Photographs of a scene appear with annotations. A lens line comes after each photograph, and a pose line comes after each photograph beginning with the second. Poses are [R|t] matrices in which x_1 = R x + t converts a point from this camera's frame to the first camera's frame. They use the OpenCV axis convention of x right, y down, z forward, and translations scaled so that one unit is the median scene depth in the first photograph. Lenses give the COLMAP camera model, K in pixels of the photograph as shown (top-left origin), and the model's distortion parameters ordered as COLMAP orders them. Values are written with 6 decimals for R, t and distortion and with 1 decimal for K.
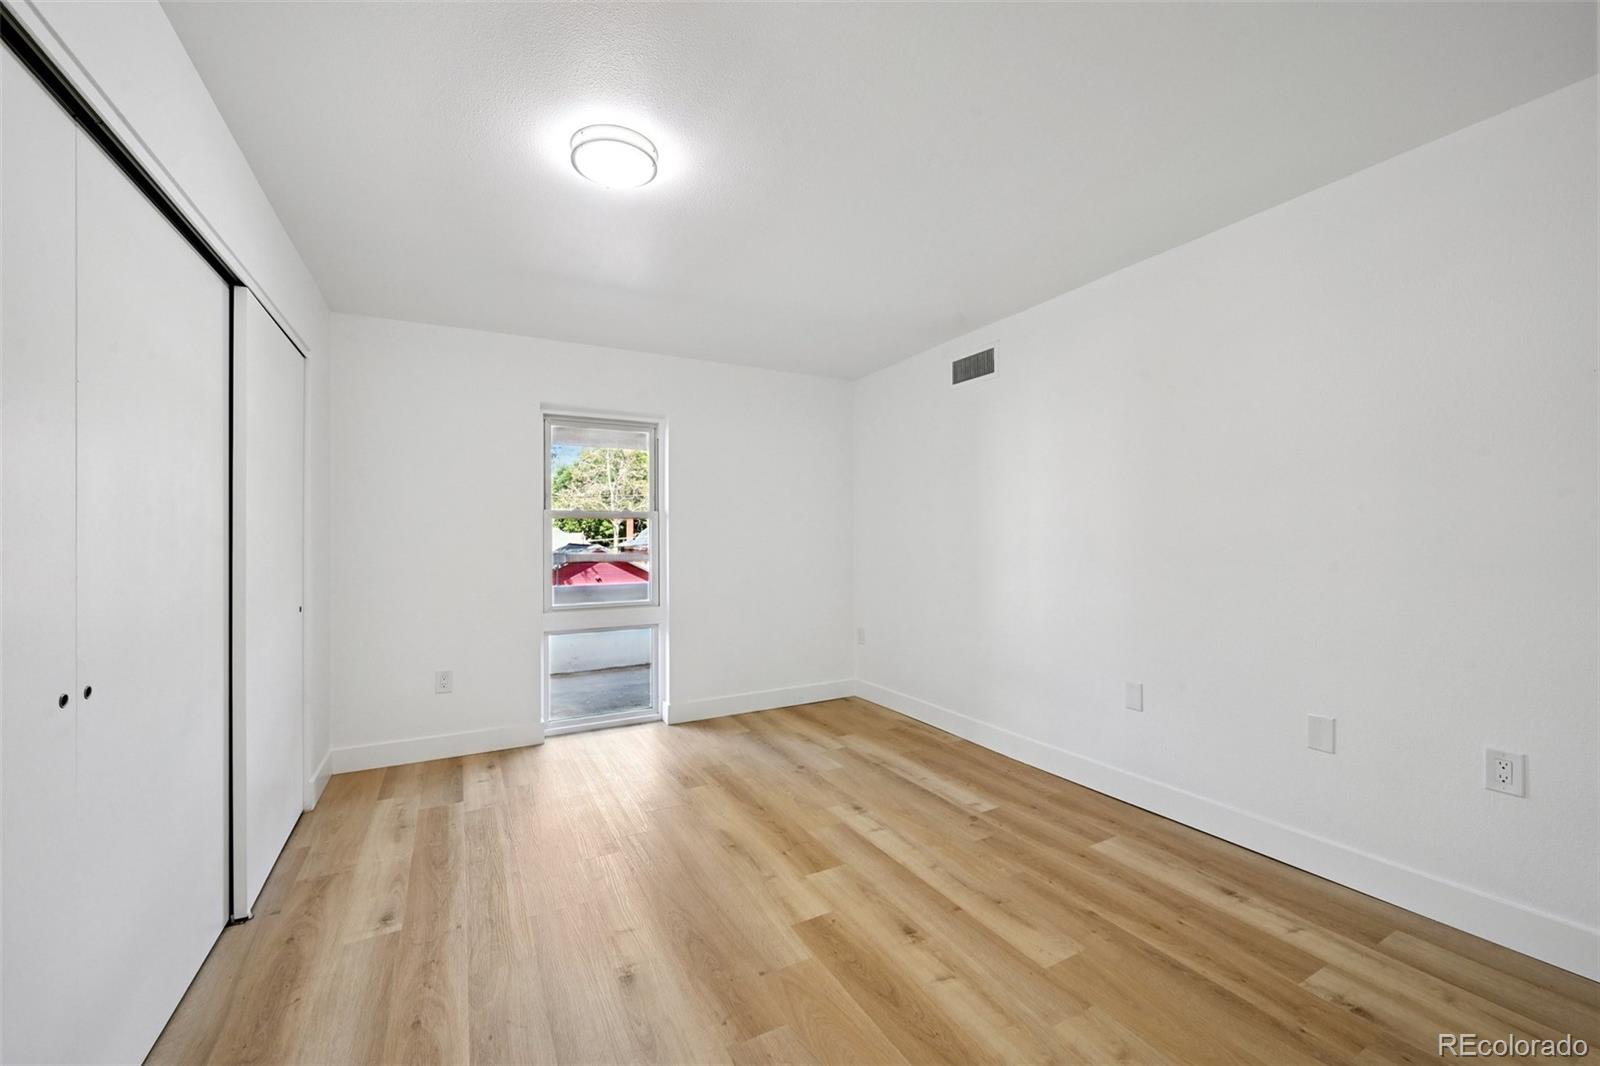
lens RADIAL K [[643.9, 0, 805.7], [0, 643.9, 527.1], [0, 0, 1]] dist [-0.000186, 0.000047]
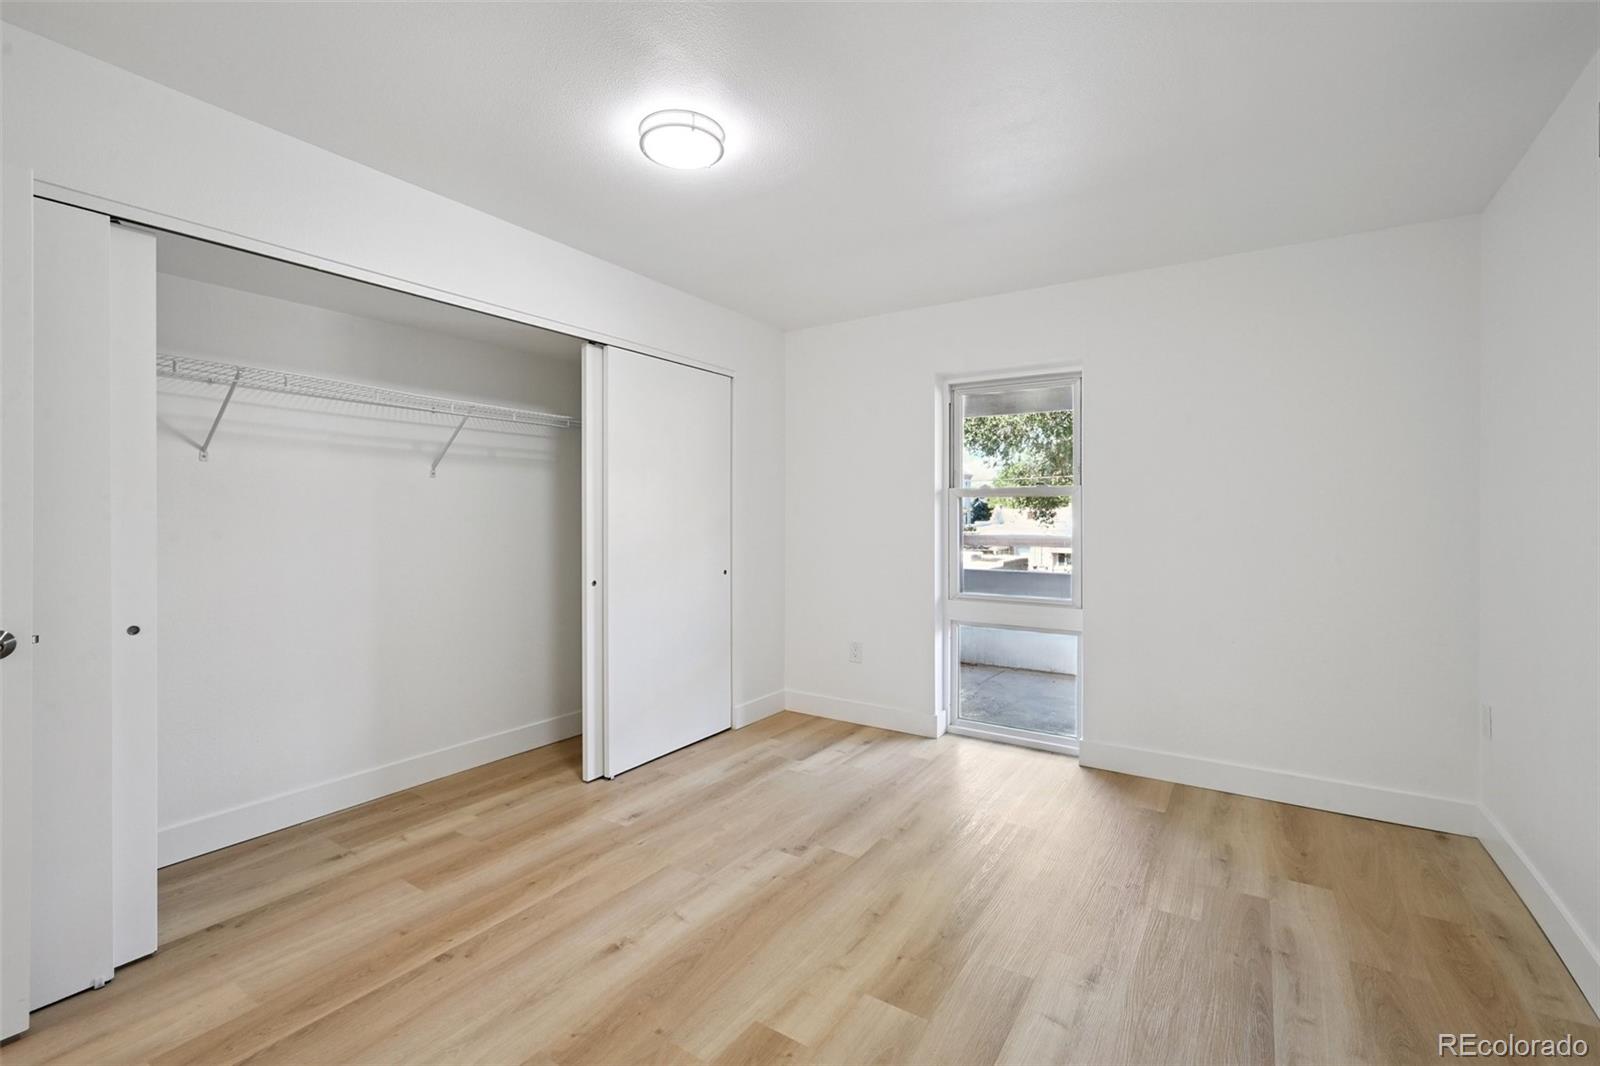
lens RADIAL K [[705.3, 0, 798.2], [0, 705.3, 512.3], [0, 0, 1]] dist [0.000534, -0.000297]
pose [[0.467319, 0.006005, -0.884068, 0.424875], [0.006534, 0.999926, 0.010246, -0.004781], [0.884064, -0.010565, 0.467246, 0.365681]]
